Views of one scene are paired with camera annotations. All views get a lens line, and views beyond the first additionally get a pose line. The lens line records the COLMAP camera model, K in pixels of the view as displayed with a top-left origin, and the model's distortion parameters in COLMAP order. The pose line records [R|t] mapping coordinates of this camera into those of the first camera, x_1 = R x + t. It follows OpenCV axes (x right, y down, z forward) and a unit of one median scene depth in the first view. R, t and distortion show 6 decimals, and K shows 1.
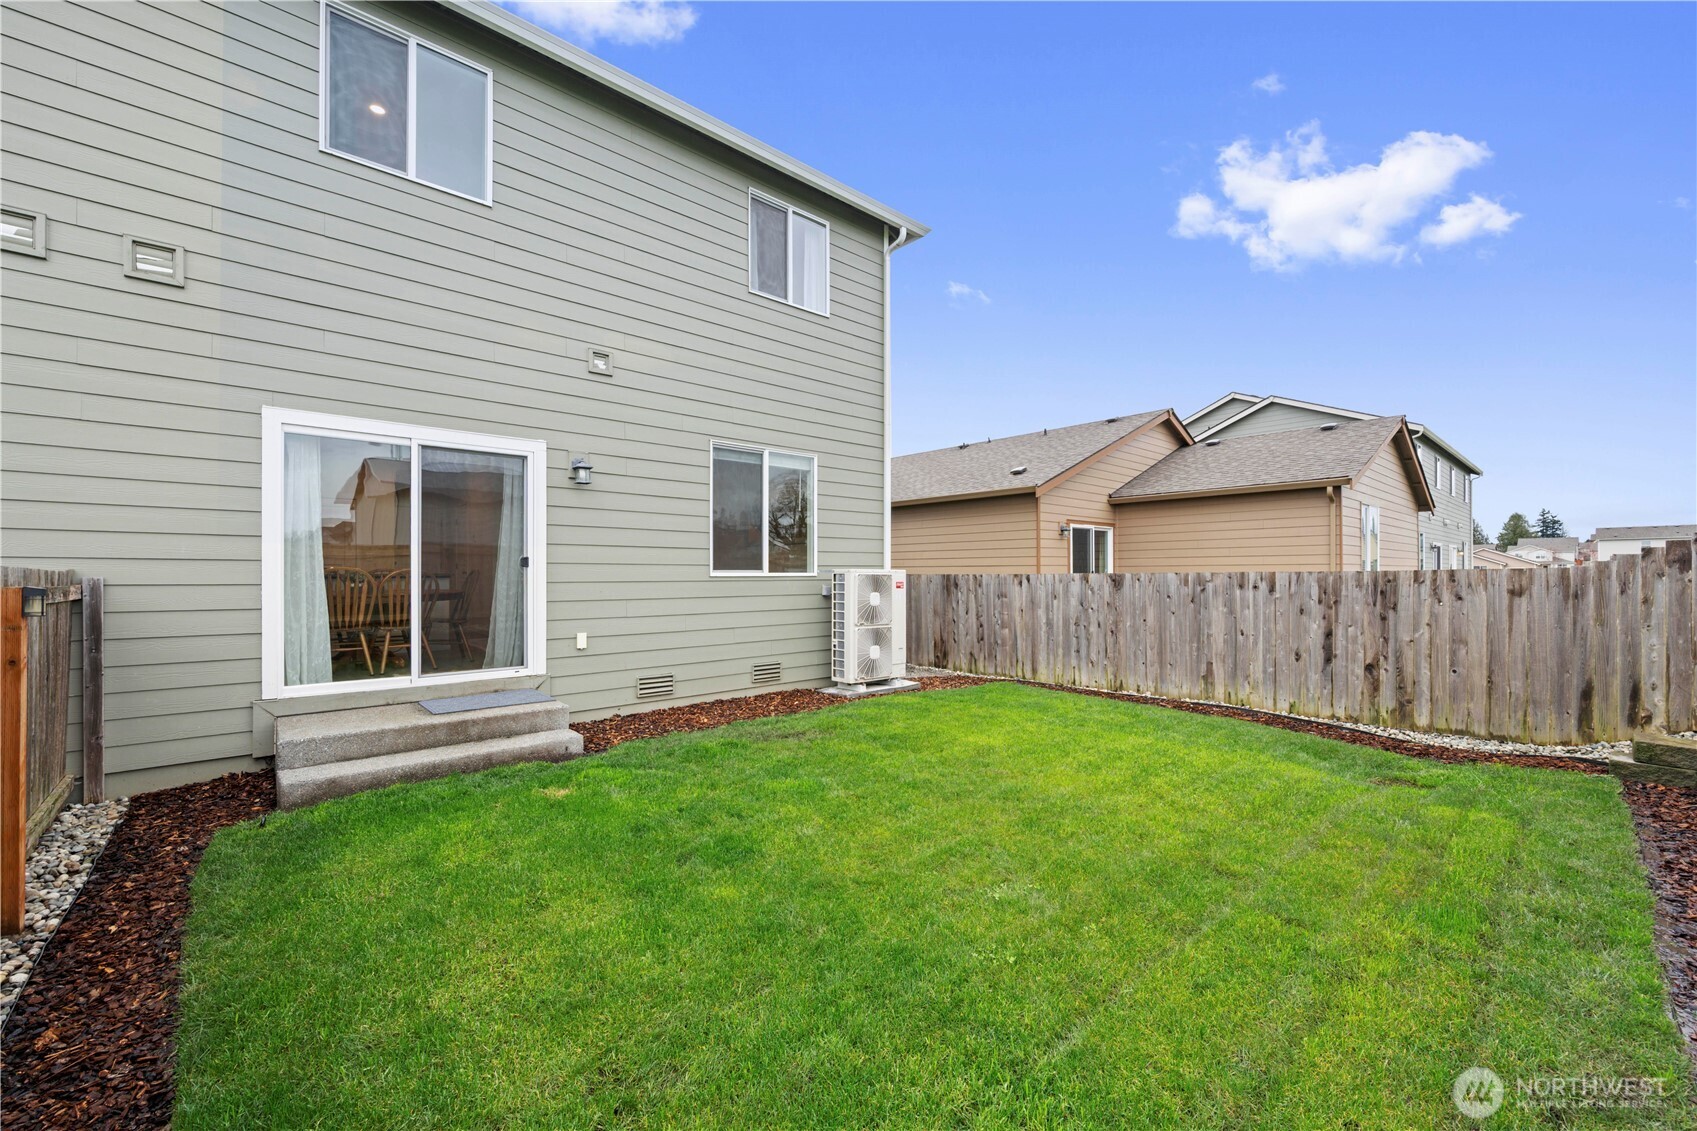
lens RADIAL K [[675.0, 0, 852.2], [0, 675.0, 572.4], [0, 0, 1]] dist [-0.001794, -0.000179]
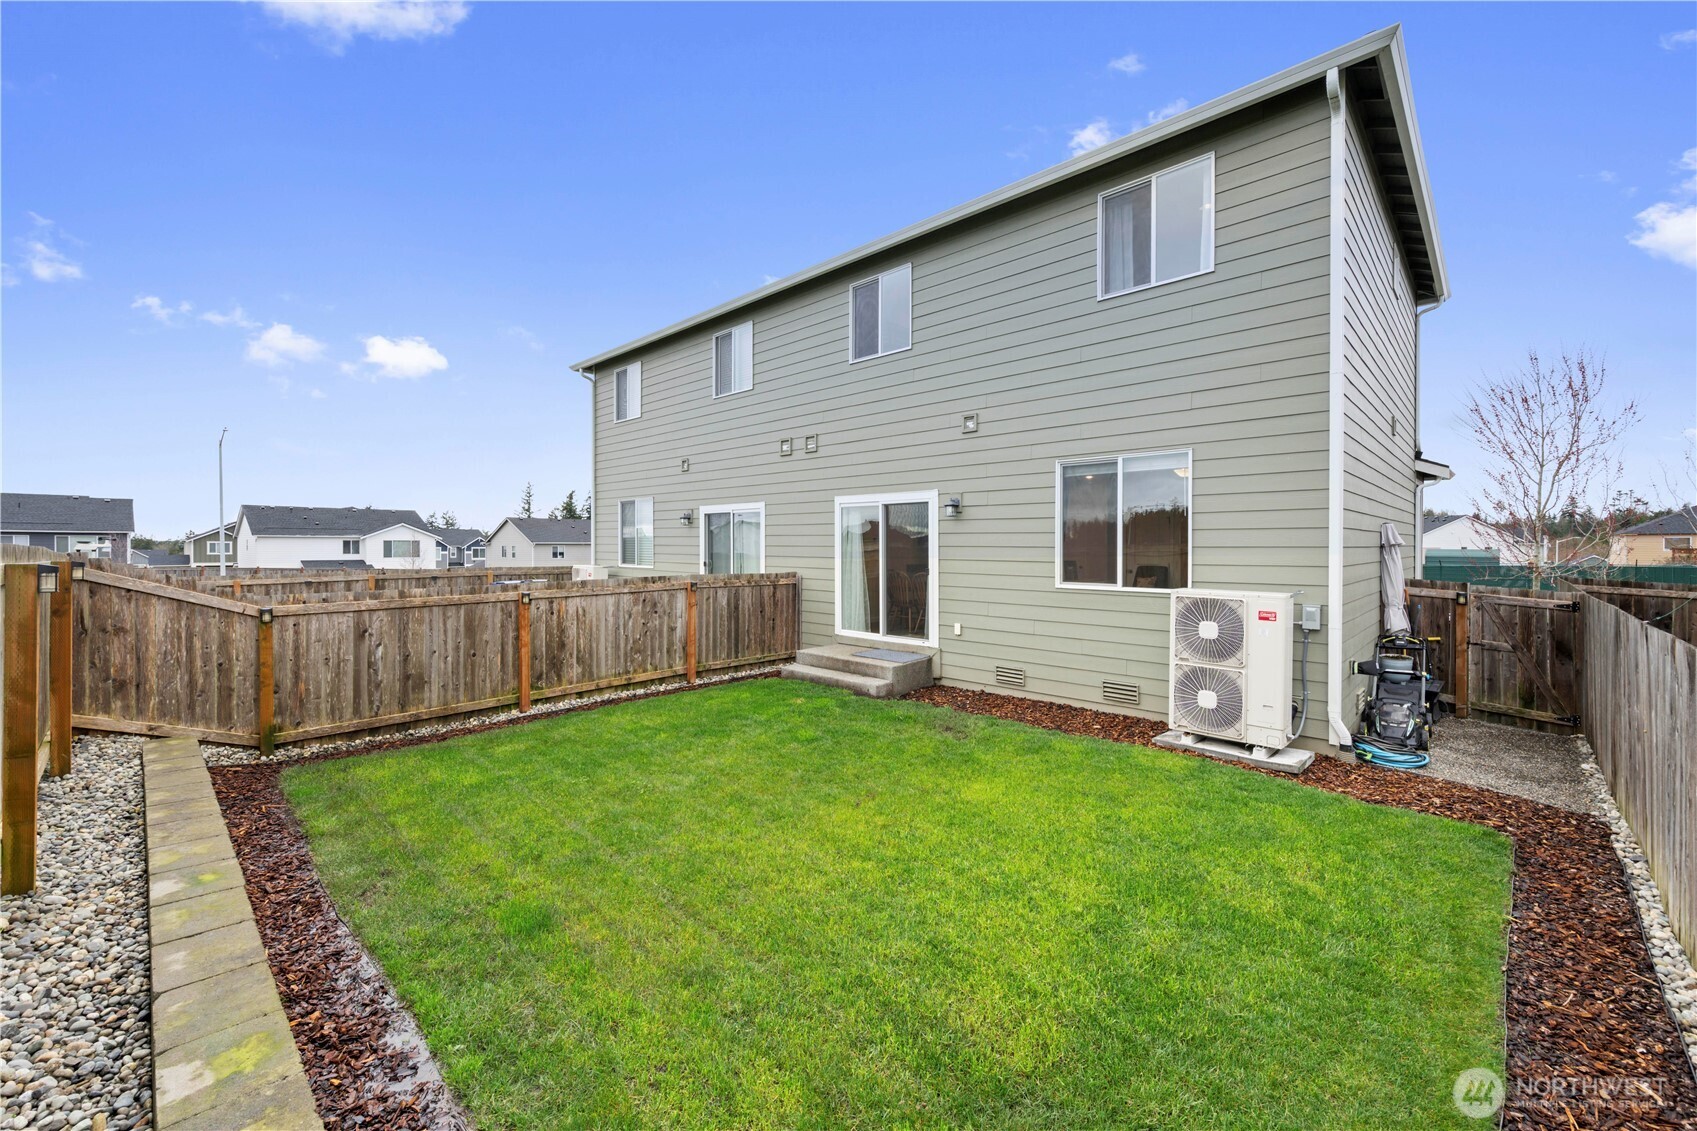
lens RADIAL K [[674.1, 0, 853.9], [0, 674.1, 549.2], [0, 0, 1]] dist [0.000844, -0.000054]
pose [[0.077569, 0.007138, -0.996961, 0.798501], [0.001181, 0.999973, 0.007251, -0.060642], [0.996986, -0.001740, 0.077559, 0.564425]]
